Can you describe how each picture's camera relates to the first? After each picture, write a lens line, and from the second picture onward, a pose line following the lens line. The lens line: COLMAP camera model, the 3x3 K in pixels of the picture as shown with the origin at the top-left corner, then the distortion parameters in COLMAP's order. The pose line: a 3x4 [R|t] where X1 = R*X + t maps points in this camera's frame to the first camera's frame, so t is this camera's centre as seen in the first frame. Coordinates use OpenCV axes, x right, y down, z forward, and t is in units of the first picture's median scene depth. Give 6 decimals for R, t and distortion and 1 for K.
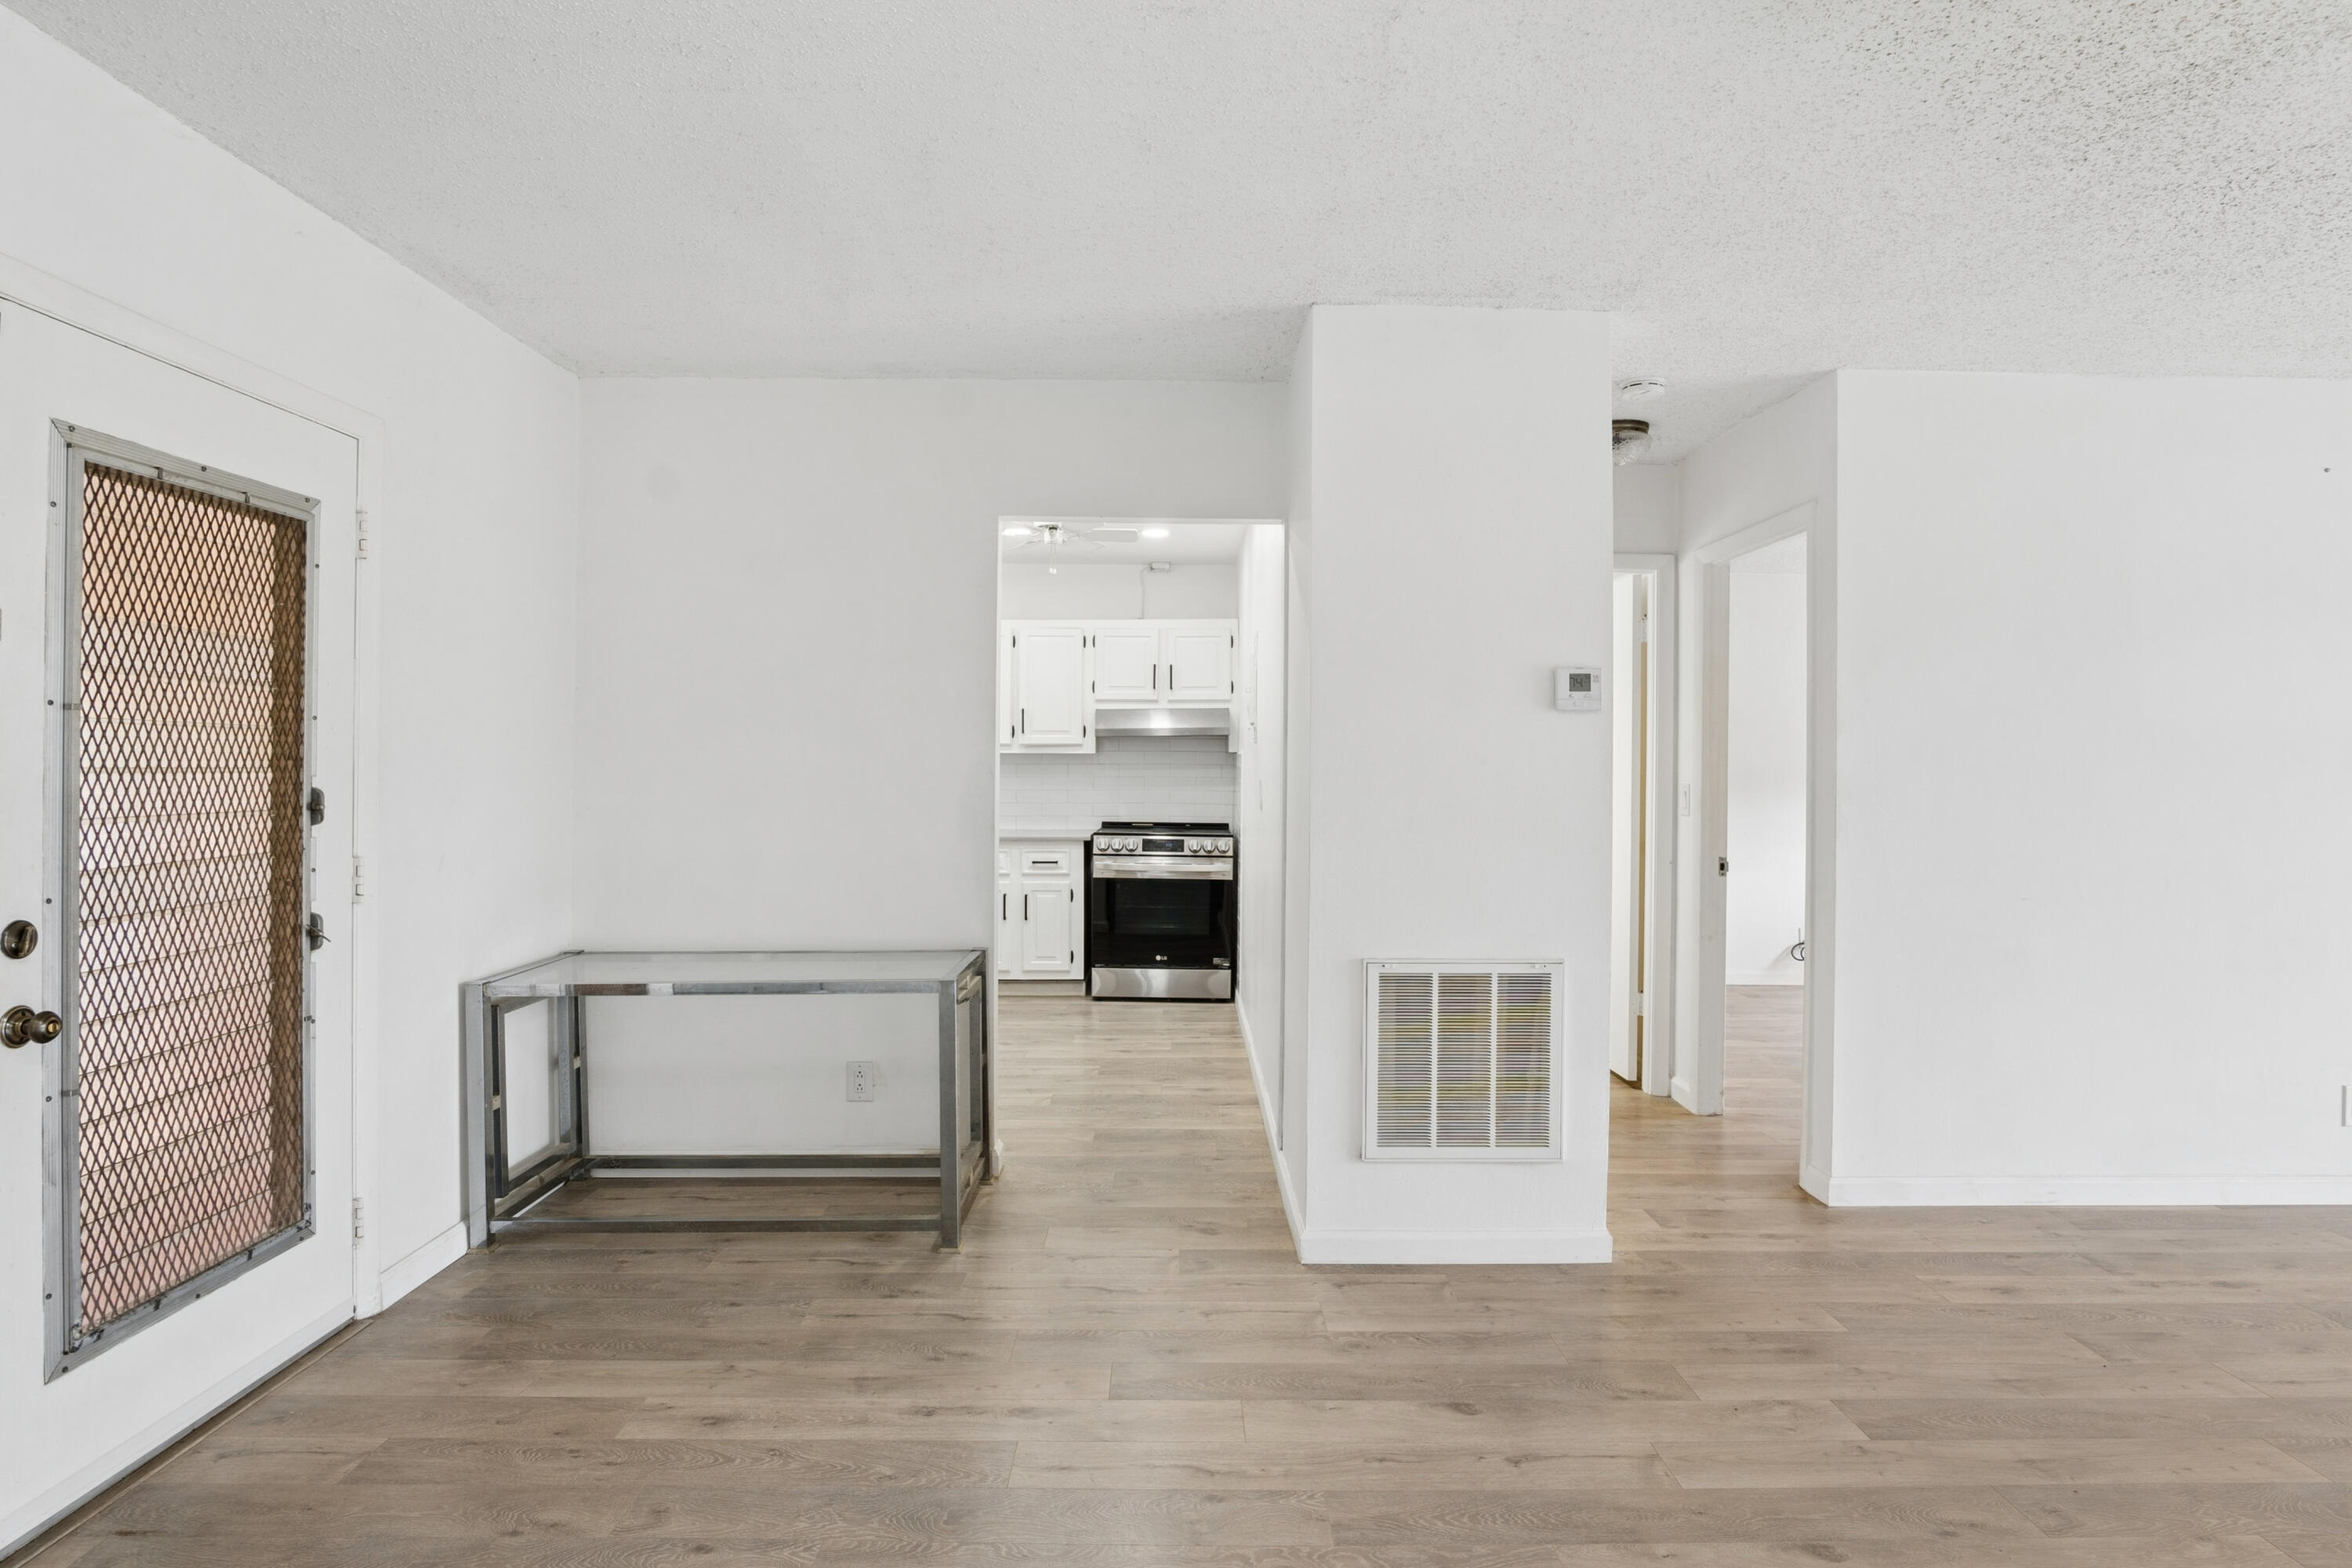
lens RADIAL K [[1248.6, 0, 1188.2], [0, 1248.6, 770.1], [0, 0, 1]] dist [-0.028445, 0.004476]
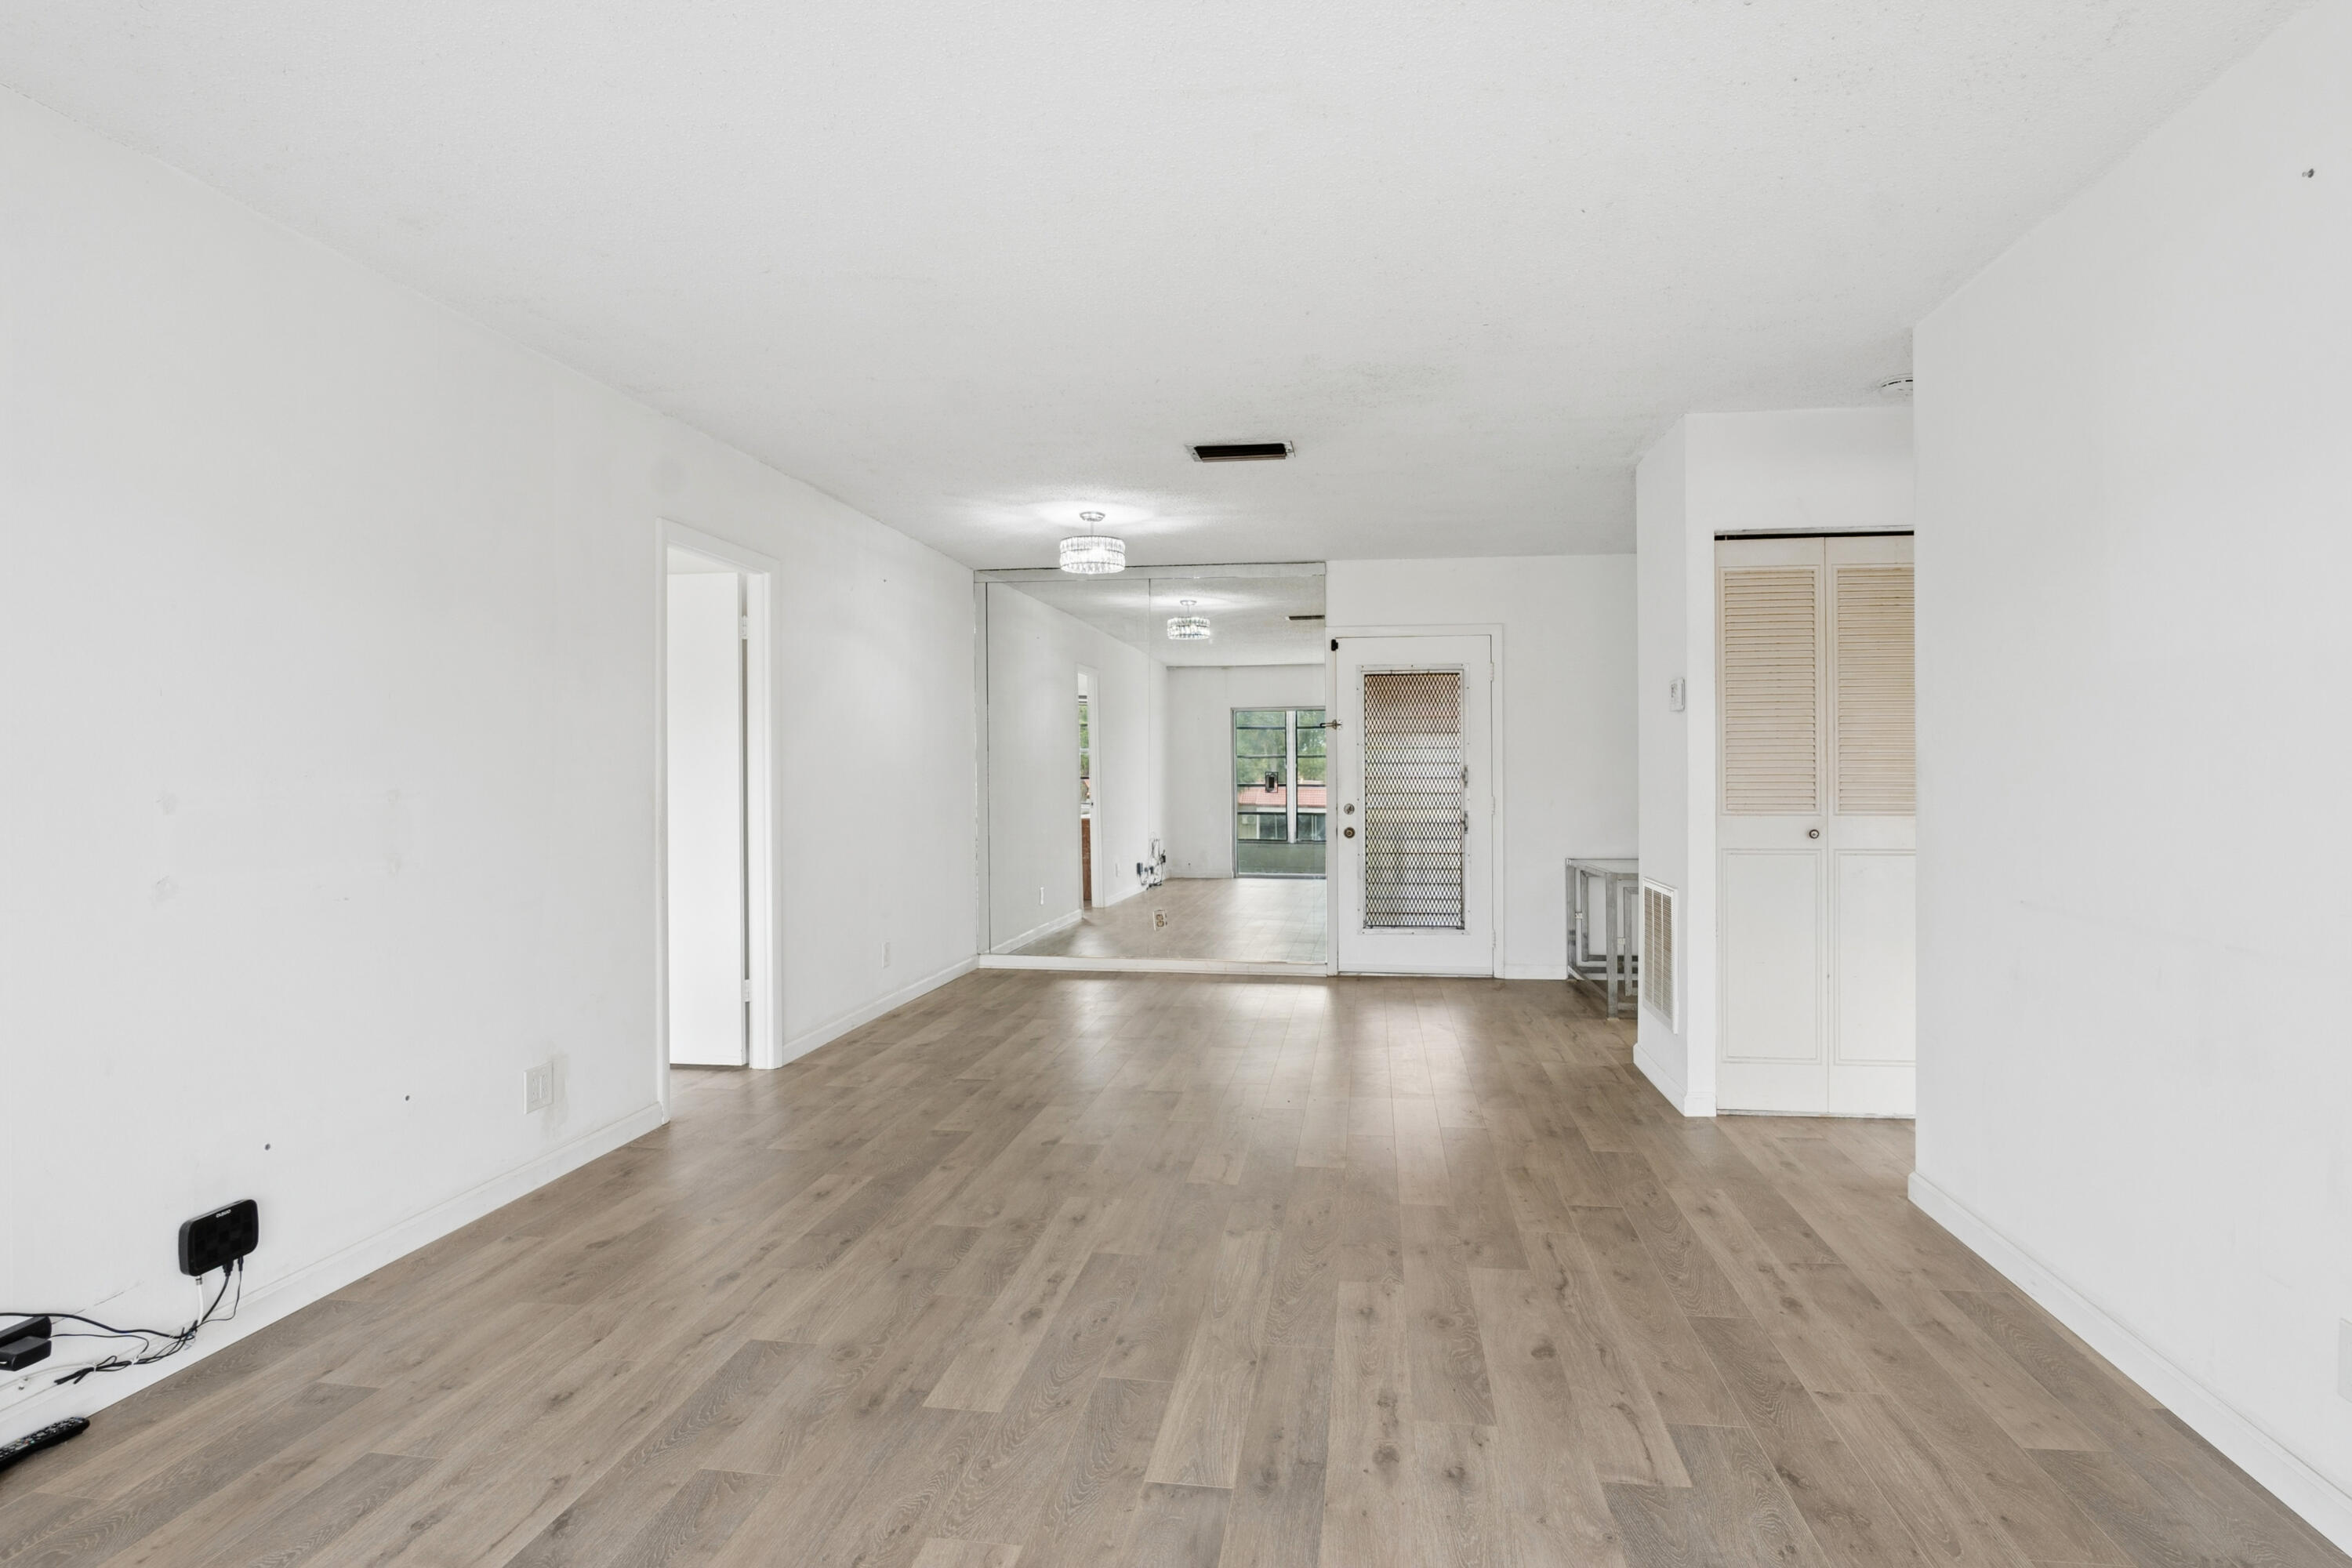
lens RADIAL K [[1256.0, 0, 1178.0], [0, 1256.0, 781.6], [0, 0, 1]] dist [-0.032375, 0.000610]
pose [[-0.161124, 0.002850, -0.986930, 1.810733], [0.002099, 0.999995, 0.002545, 0.028040], [0.986932, -0.001661, -0.161129, 0.689449]]
